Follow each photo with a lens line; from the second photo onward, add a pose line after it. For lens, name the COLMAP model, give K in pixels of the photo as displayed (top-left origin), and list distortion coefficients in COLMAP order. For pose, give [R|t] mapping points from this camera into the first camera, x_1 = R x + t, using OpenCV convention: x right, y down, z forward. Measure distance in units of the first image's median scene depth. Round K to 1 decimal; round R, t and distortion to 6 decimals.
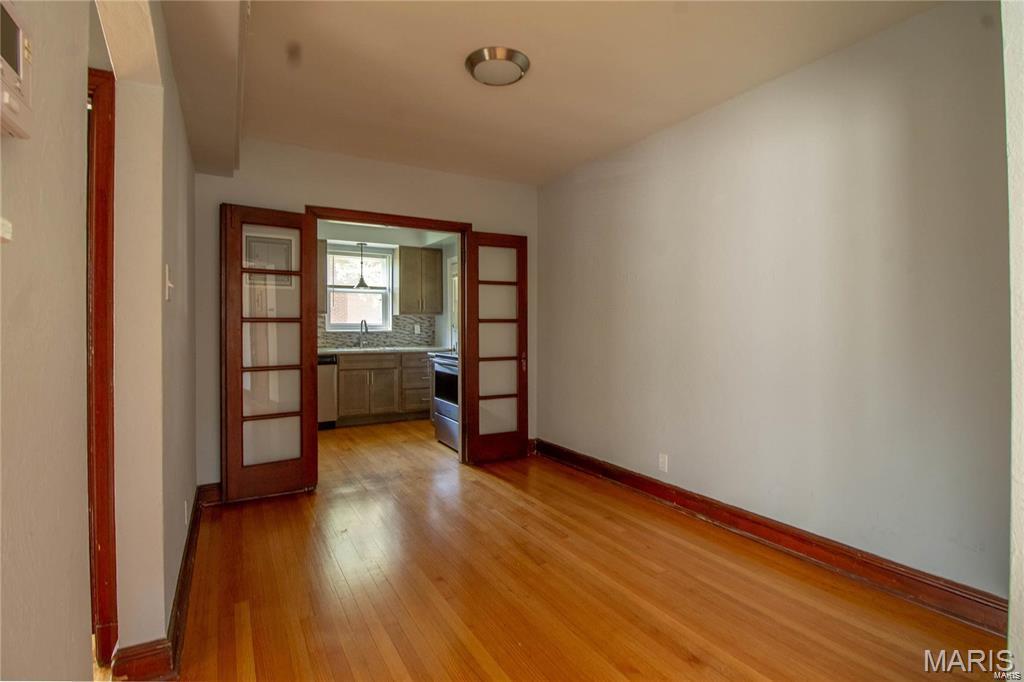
lens RADIAL K [[508.8, 0, 507.3], [0, 508.8, 334.9], [0, 0, 1]] dist [-0.005844, -0.000103]
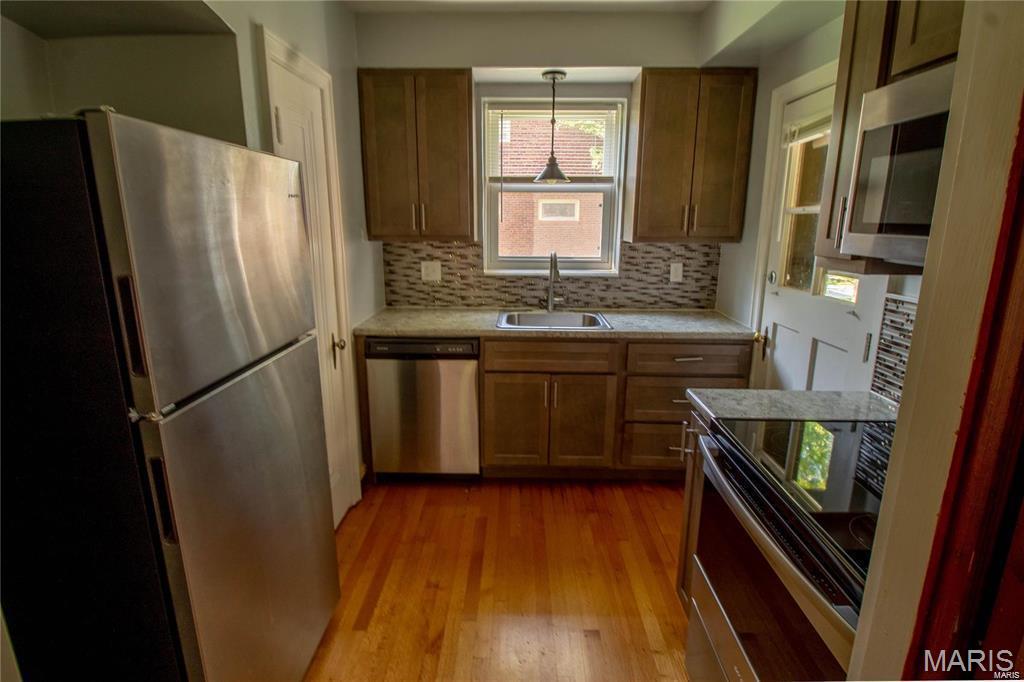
lens RADIAL K [[508.8, 0, 510.7], [0, 508.8, 330.7], [0, 0, 1]] dist [-0.005844, -0.000103]
pose [[0.863221, 0.114187, -0.491742, -0.080710], [-0.011010, 0.978110, 0.207798, -0.054801], [0.504706, -0.173962, 0.845582, 0.566361]]
